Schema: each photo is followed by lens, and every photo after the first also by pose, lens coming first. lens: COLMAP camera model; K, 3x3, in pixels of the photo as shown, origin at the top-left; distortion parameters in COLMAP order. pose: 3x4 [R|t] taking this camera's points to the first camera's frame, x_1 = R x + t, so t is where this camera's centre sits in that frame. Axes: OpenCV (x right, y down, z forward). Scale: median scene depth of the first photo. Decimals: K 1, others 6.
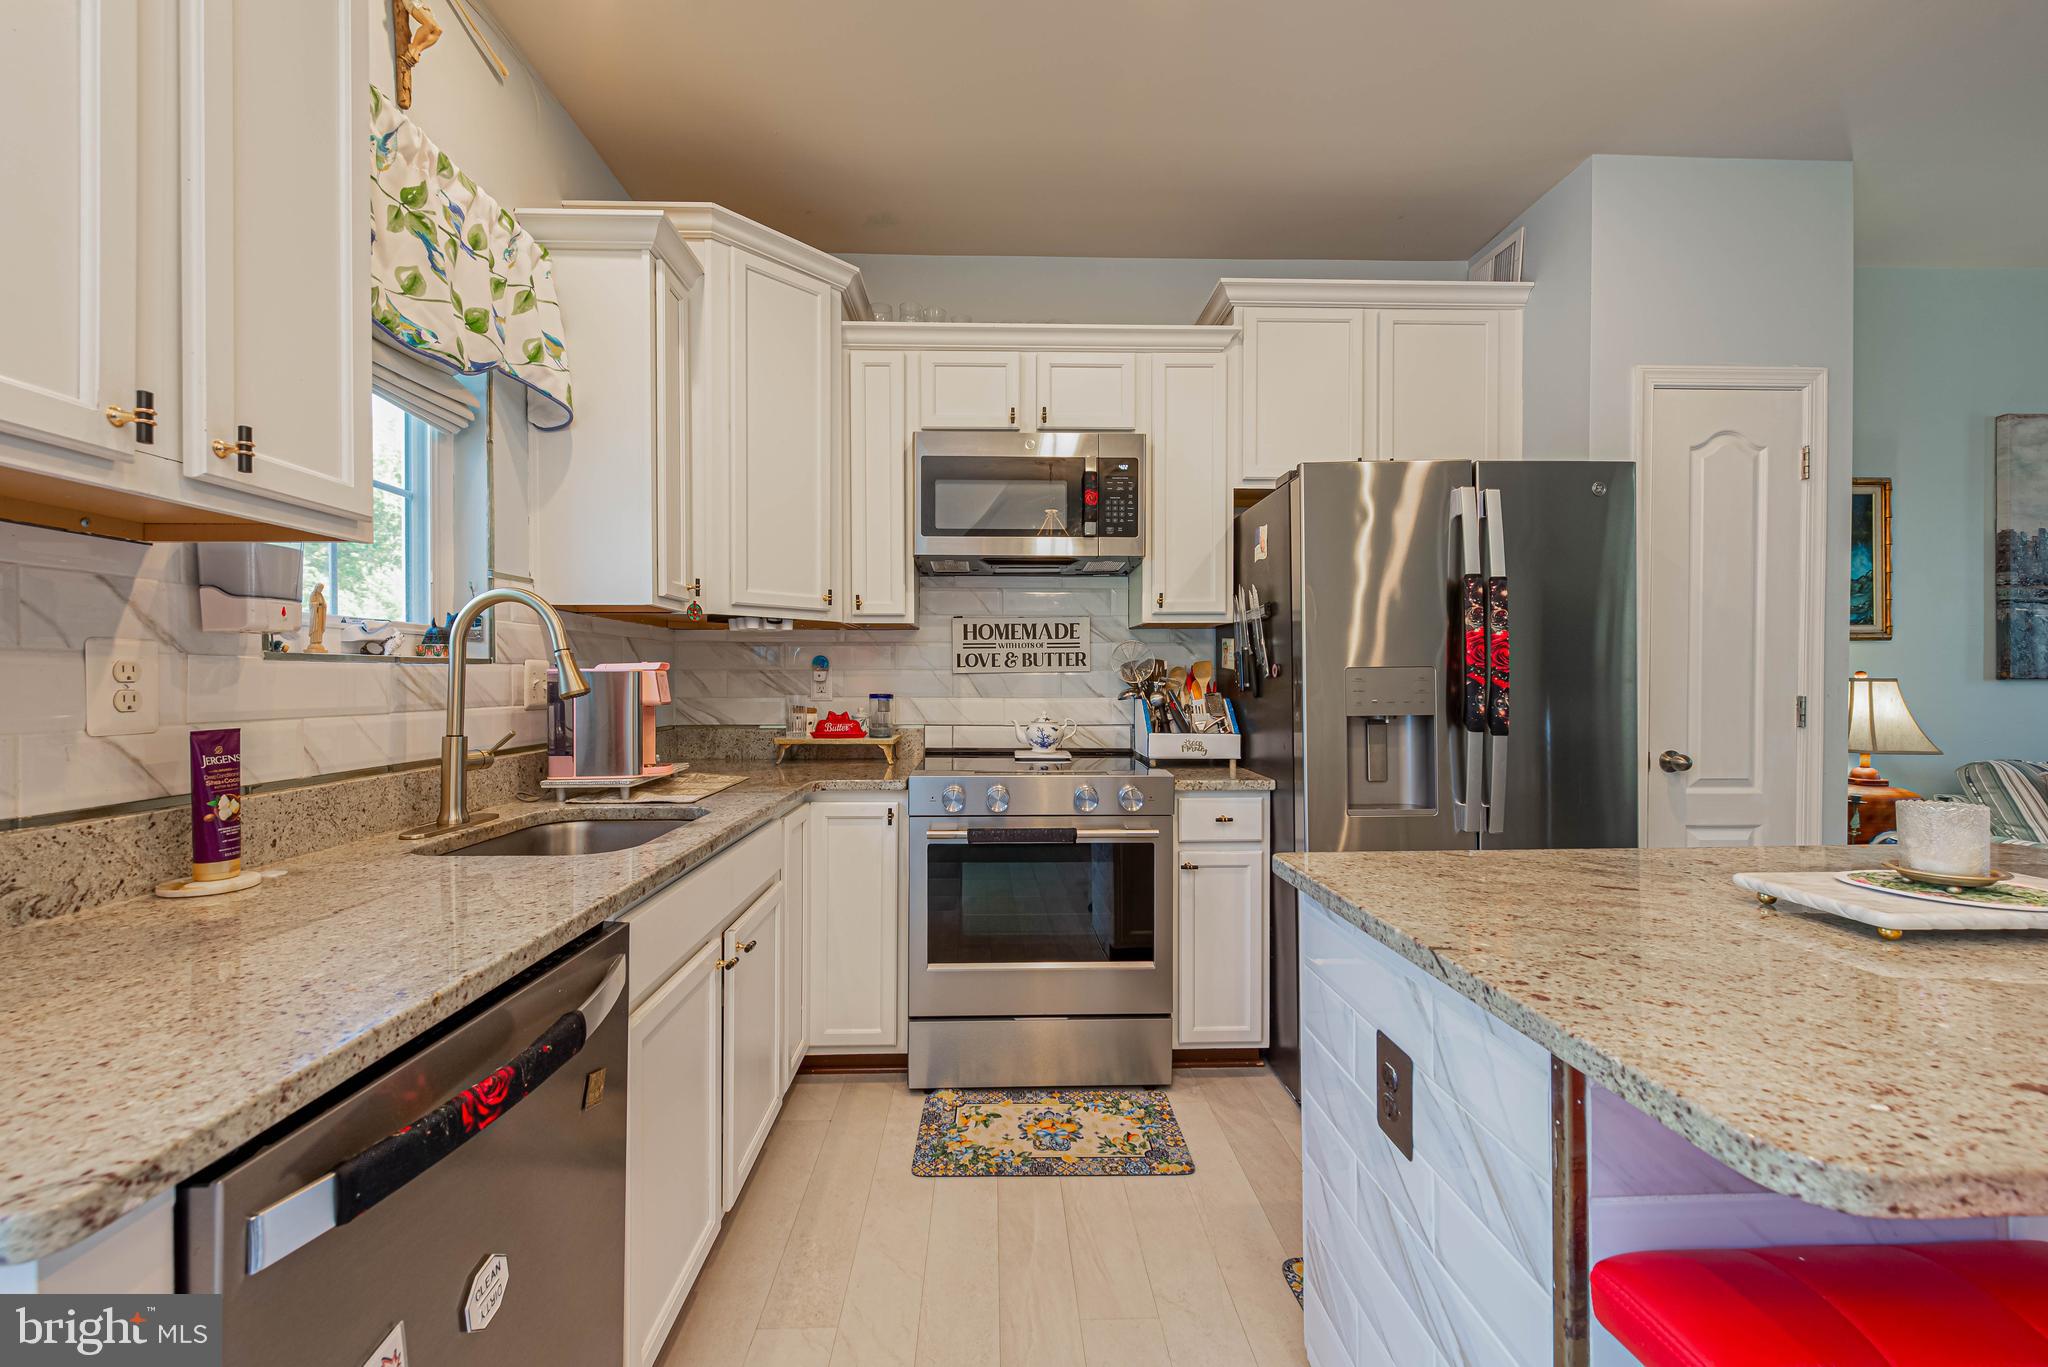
lens RADIAL K [[807.2, 0, 1012.1], [0, 807.2, 682.9], [0, 0, 1]] dist [0.016596, -0.004899]
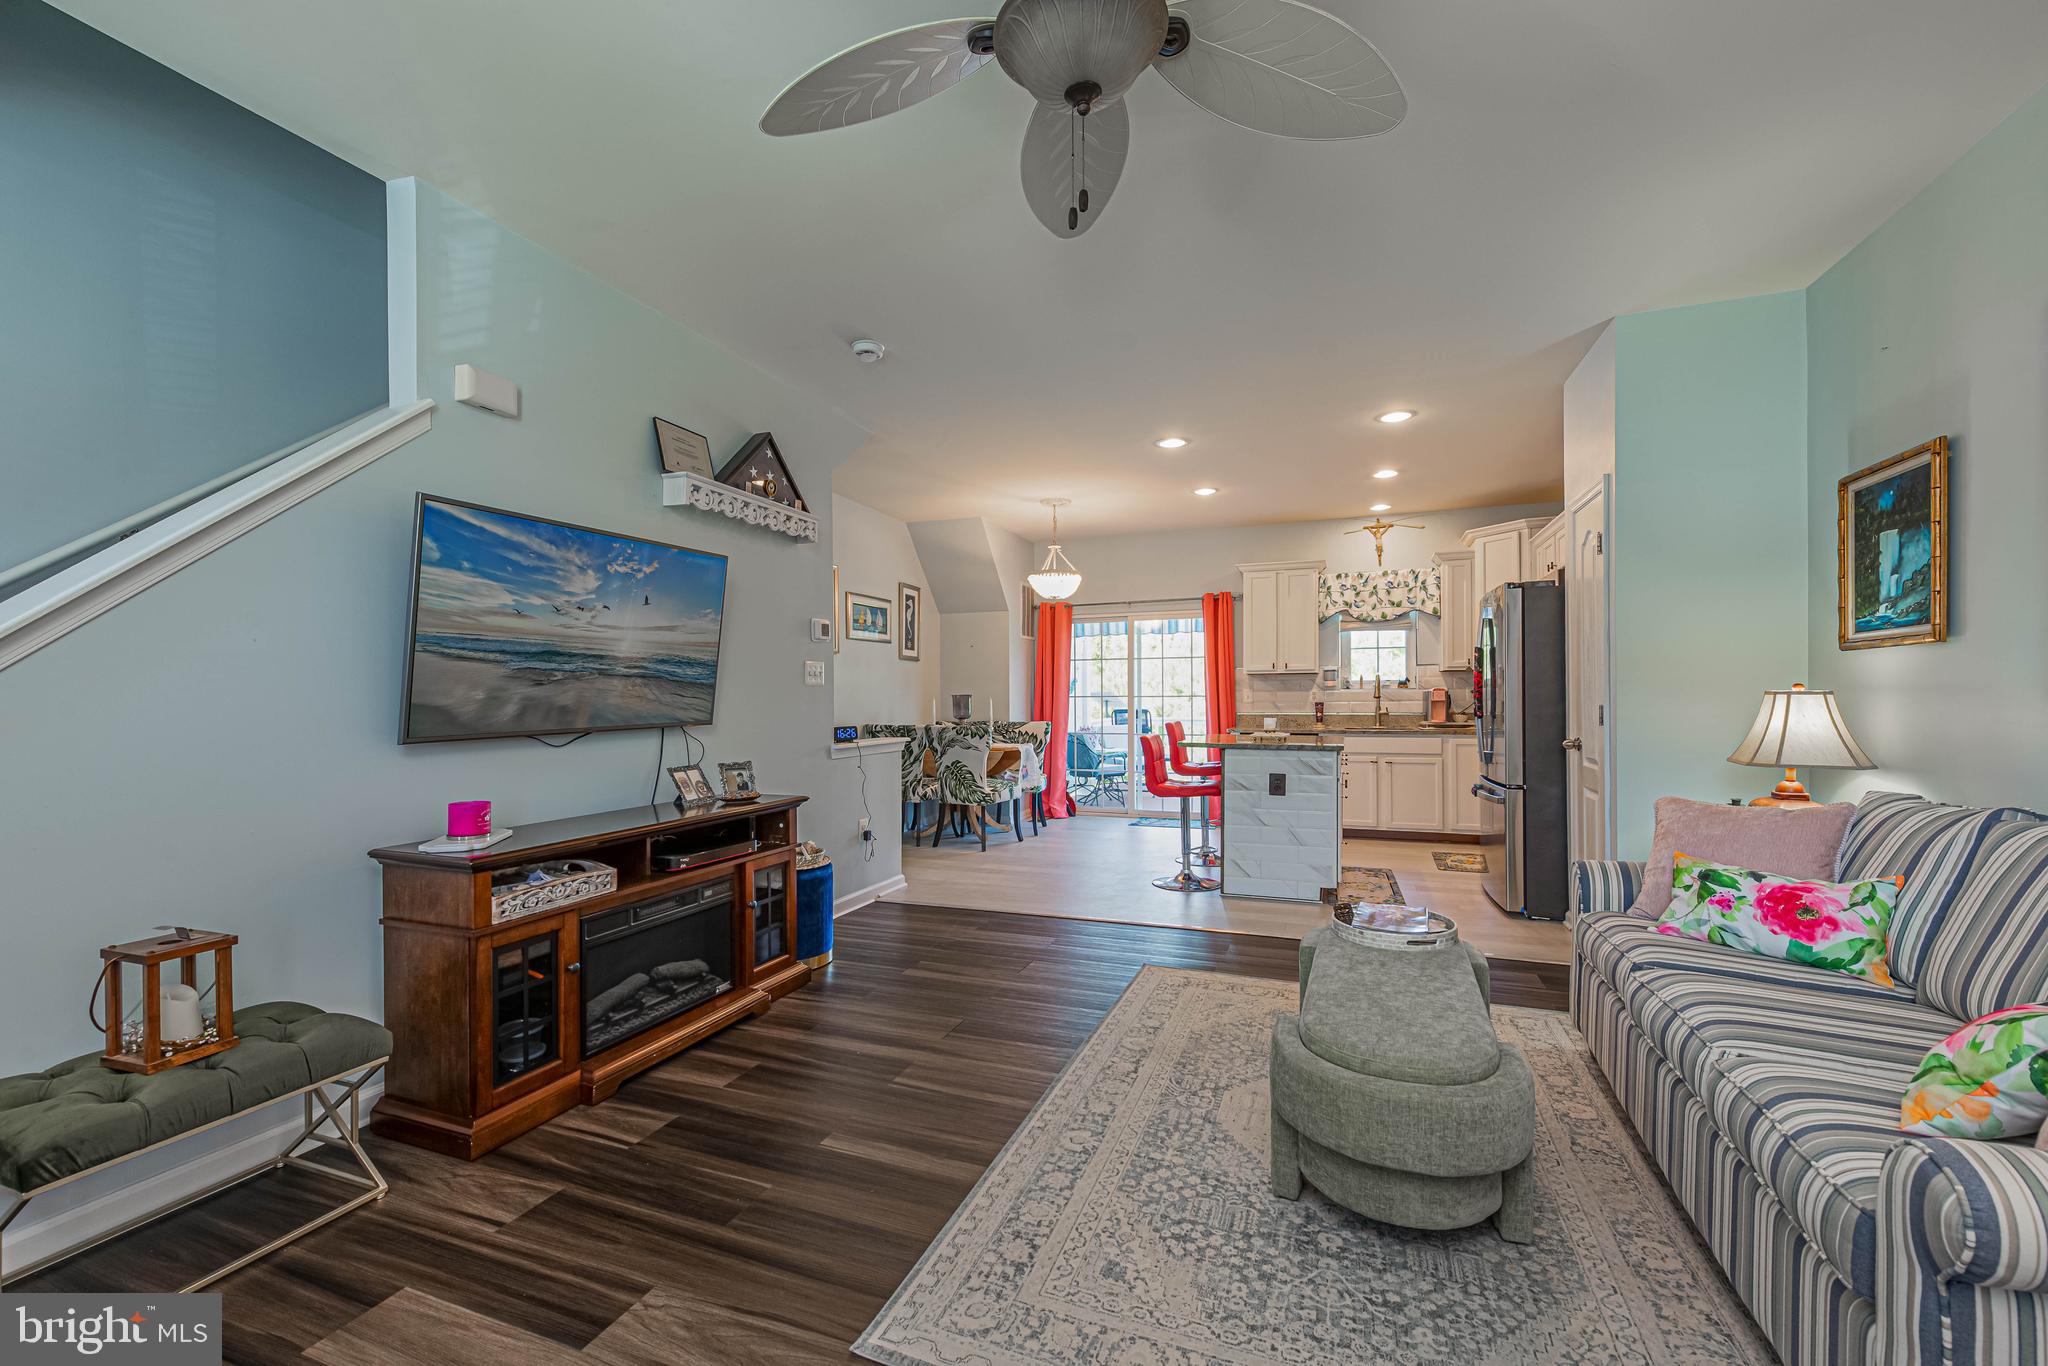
lens RADIAL K [[851.7, 0, 919.8], [0, 851.7, 706.0], [0, 0, 1]] dist [0.002279, 0.000250]
pose [[-0.486650, 0.014291, -0.873480, 3.100021], [0.006417, 0.999898, 0.012784, -0.009078], [0.873573, 0.000616, -0.486692, 0.731729]]
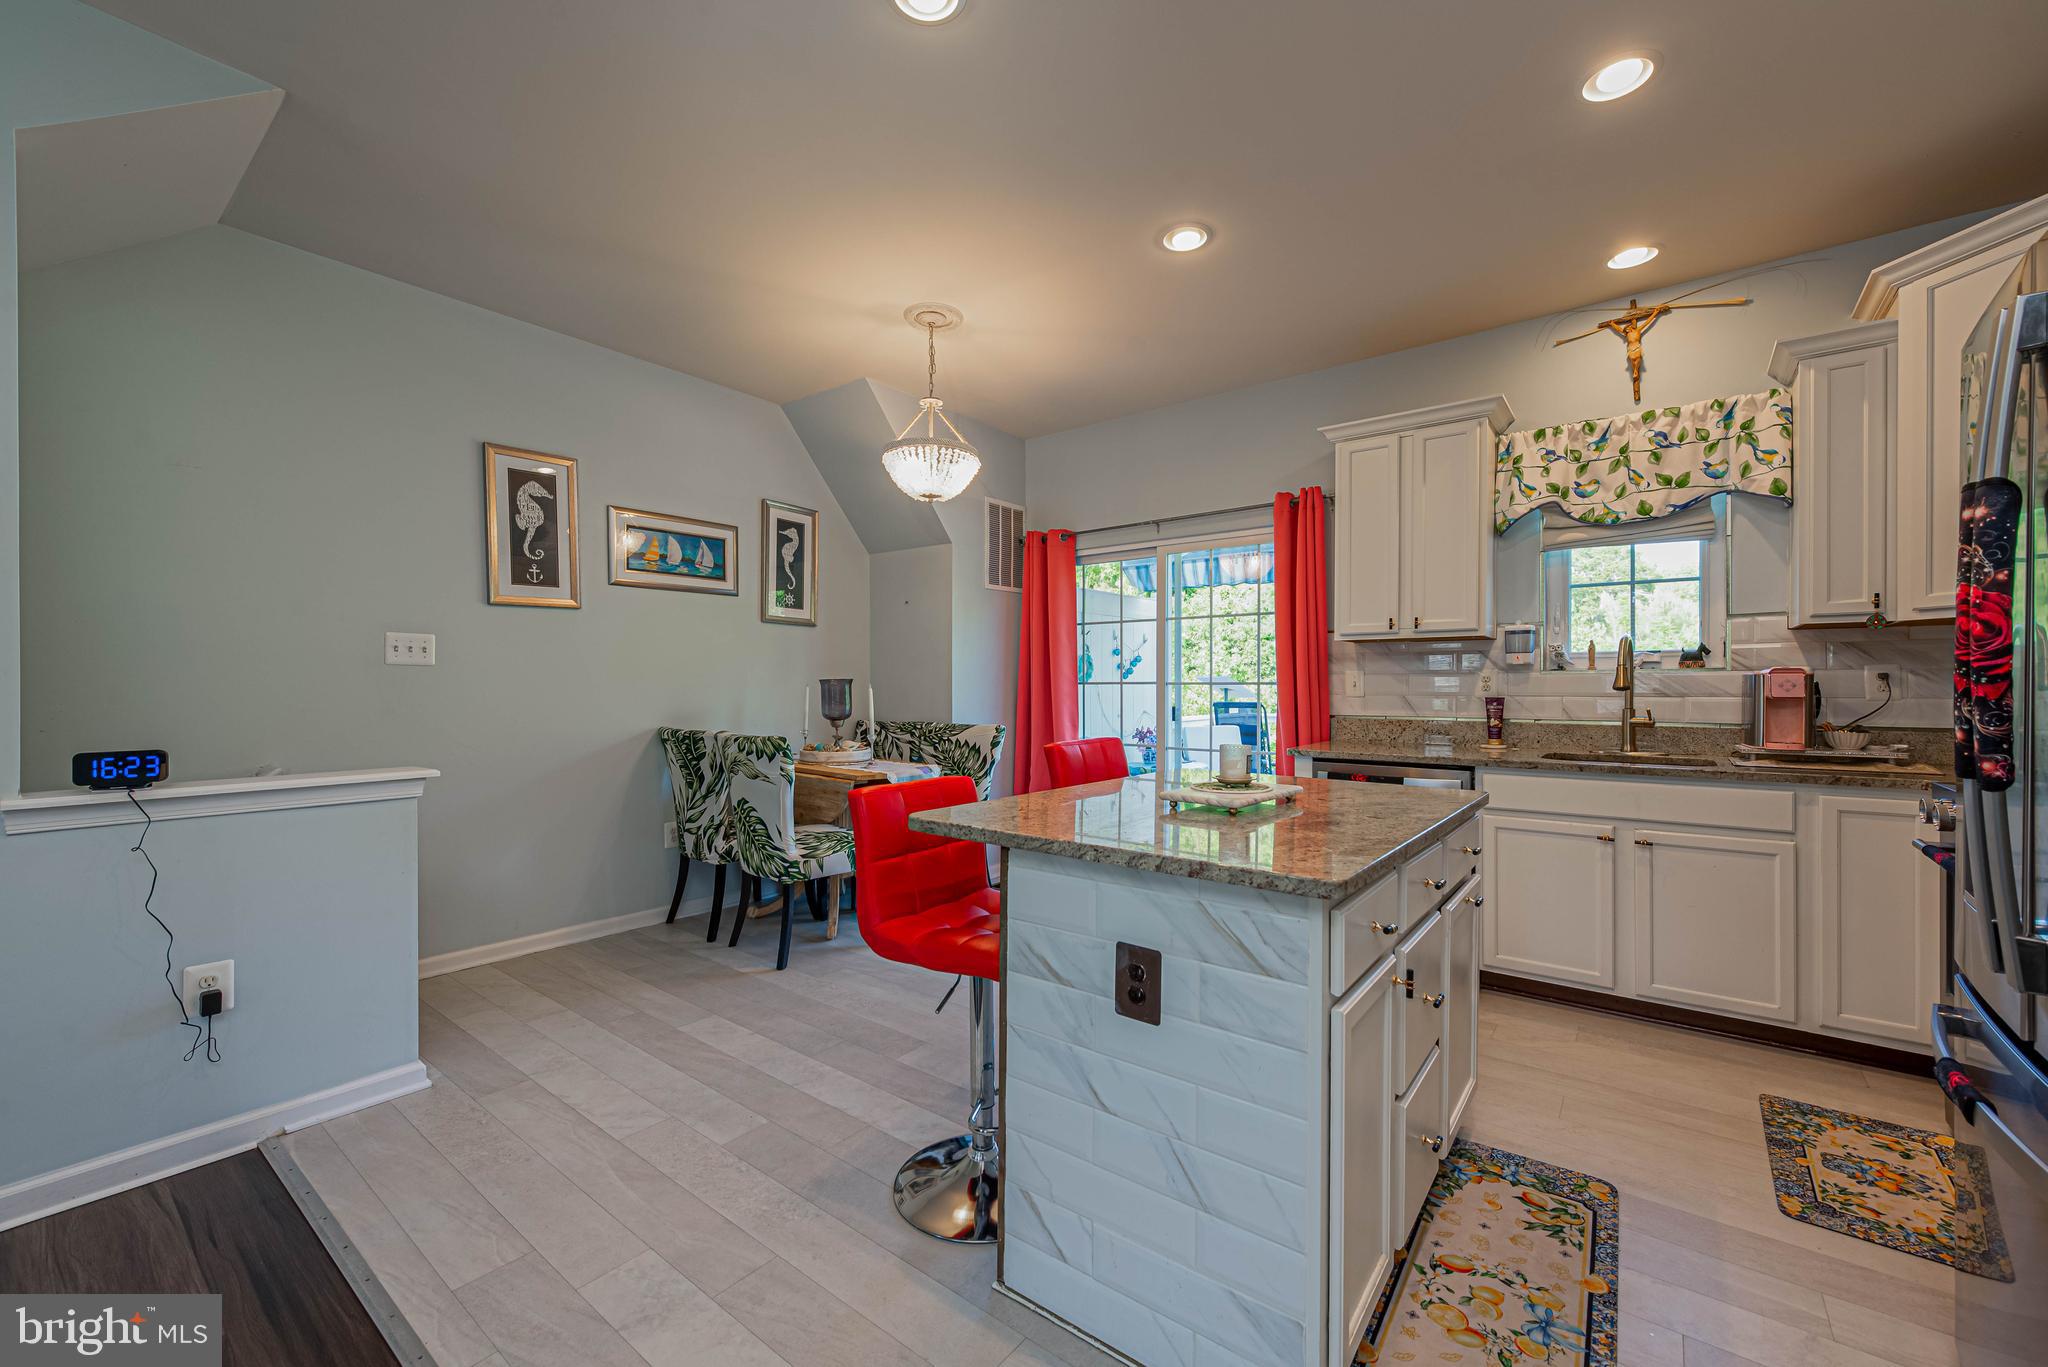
lens RADIAL K [[813.5, 0, 996.5], [0, 813.5, 692.6], [0, 0, 1]] dist [0.000803, -0.000181]
pose [[-0.667368, 0.011595, -0.744638, 1.269975], [0.002097, 0.999904, 0.013691, -0.002892], [0.744725, 0.007575, -0.667329, 0.800962]]
